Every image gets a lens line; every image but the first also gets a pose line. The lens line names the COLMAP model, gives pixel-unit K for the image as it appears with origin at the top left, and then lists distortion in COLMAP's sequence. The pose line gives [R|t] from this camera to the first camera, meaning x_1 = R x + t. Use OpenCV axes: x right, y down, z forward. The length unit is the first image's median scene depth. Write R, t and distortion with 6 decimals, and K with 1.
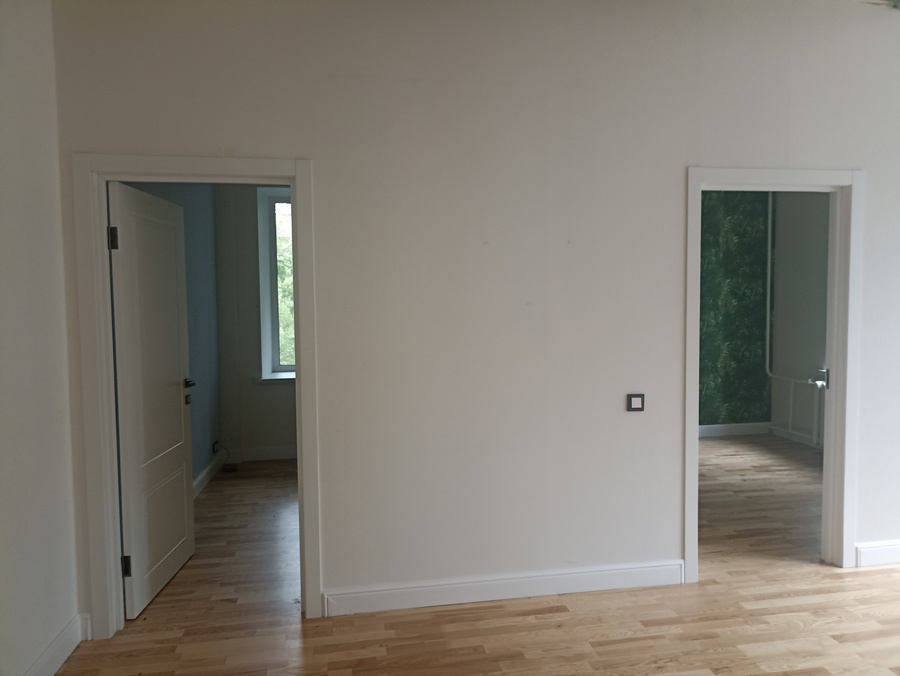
lens RADIAL K [[658.2, 0, 445.4], [0, 658.2, 338.2], [0, 0, 1]] dist [0.010640, -0.001463]
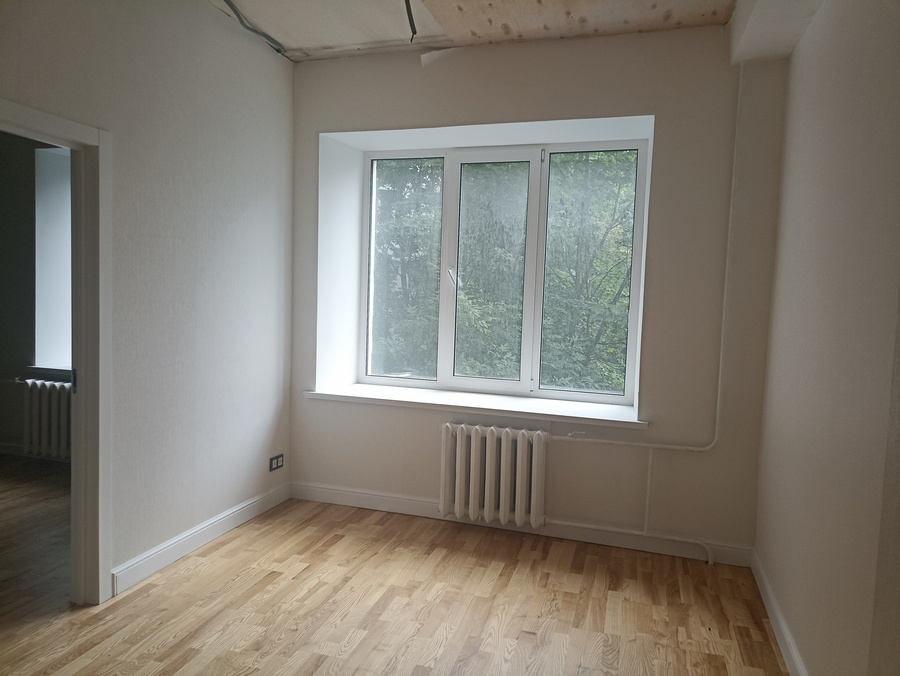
lens RADIAL K [[658.2, 0, 444.5], [0, 658.2, 336.8], [0, 0, 1]] dist [0.010640, -0.001463]
pose [[0.427935, -0.019483, 0.903599, 0.039817], [0.008177, 0.999810, 0.017685, -0.000971], [-0.903773, -0.000179, 0.428013, 0.240057]]
